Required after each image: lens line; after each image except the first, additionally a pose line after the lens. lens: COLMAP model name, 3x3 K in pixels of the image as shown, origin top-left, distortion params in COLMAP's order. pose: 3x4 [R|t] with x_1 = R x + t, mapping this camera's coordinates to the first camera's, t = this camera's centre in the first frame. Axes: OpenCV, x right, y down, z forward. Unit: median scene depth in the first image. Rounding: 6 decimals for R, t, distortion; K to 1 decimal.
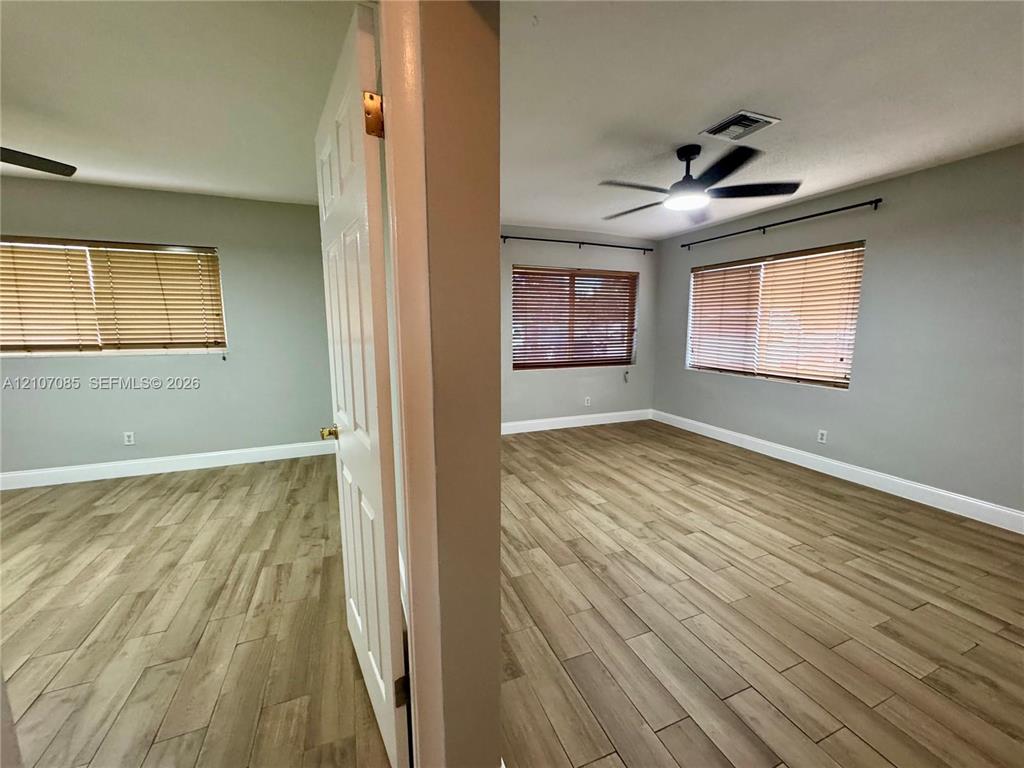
lens RADIAL K [[407.6, 0, 513.1], [0, 407.6, 380.9], [0, 0, 1]] dist [-0.000536, 0.000010]
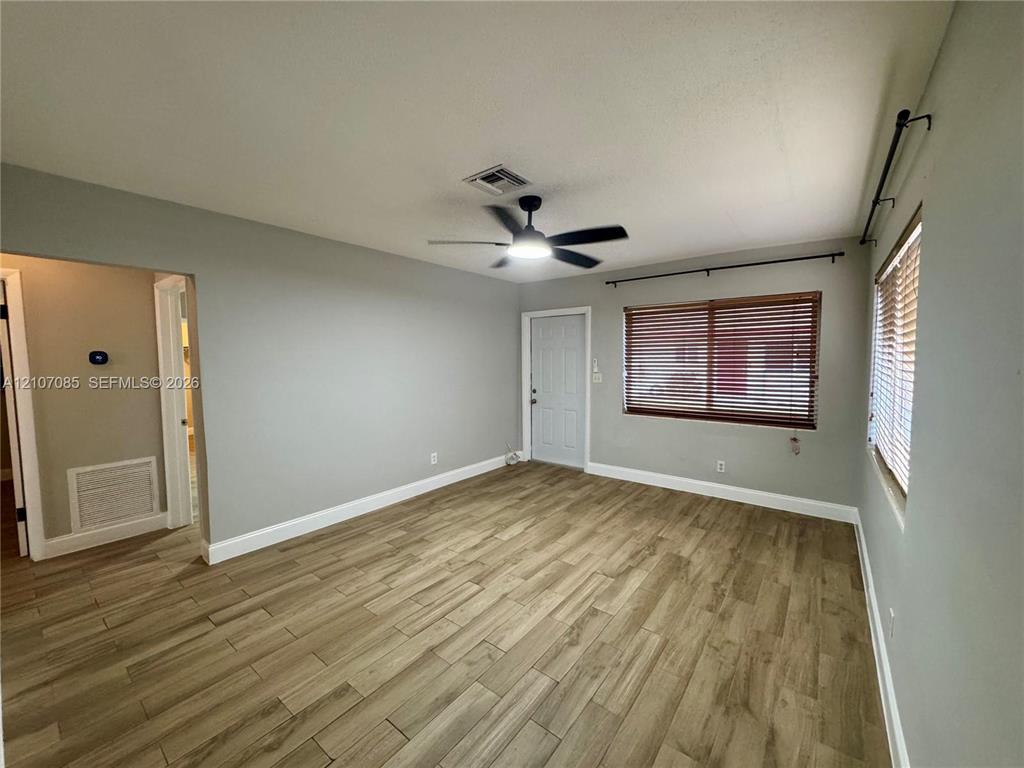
lens RADIAL K [[405.6, 0, 512.0], [0, 405.6, 384.0], [0, 0, 1]] dist [0.000605, -0.000632]
pose [[0.498399, 0.054453, -0.865236, 0.998181], [-0.112174, 0.993686, -0.002078, -0.092006], [0.859660, 0.098093, 0.501361, 0.401088]]
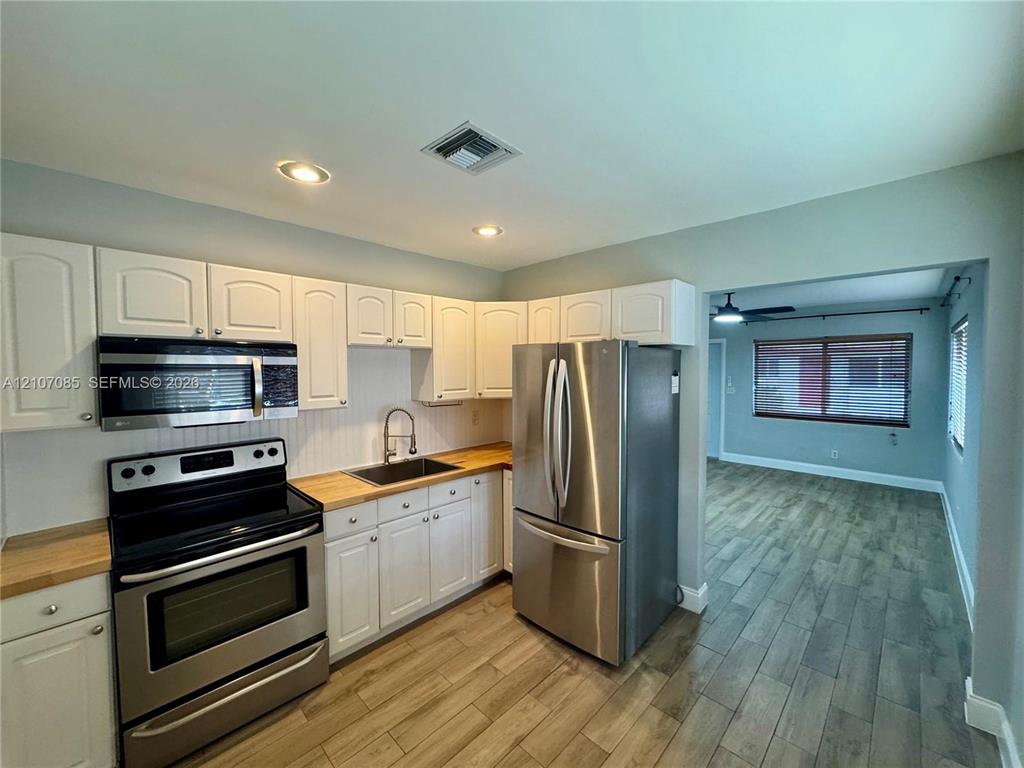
lens RADIAL K [[405.6, 0, 512.0], [0, 405.6, 384.0], [0, 0, 1]] dist [0.000605, -0.000632]
pose [[0.393527, 0.035393, -0.918631, 1.294348], [-0.122362, 0.992384, -0.014184, -0.023861], [0.911133, 0.117987, 0.394861, -0.368638]]
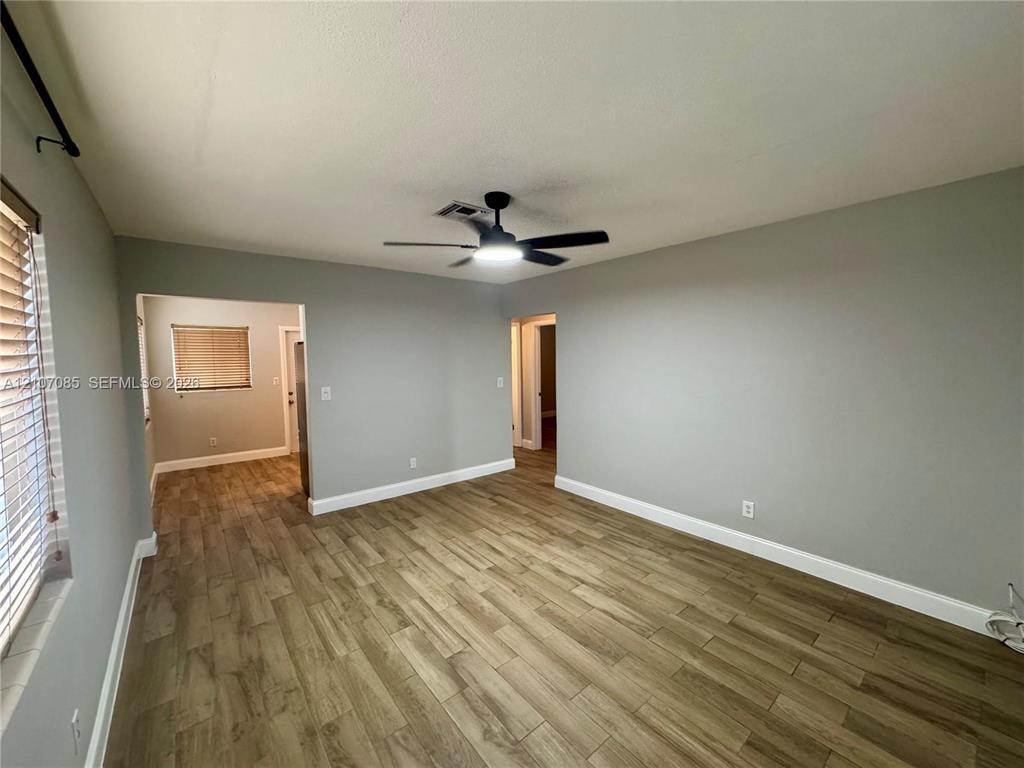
lens RADIAL K [[405.6, 0, 512.0], [0, 405.6, 384.0], [0, 0, 1]] dist [0.000605, -0.000632]
pose [[-0.956683, 0.031973, -0.289371, 0.519815], [-0.027587, 0.979523, 0.199434, -0.266944], [0.289822, 0.198778, -0.936211, 1.494424]]
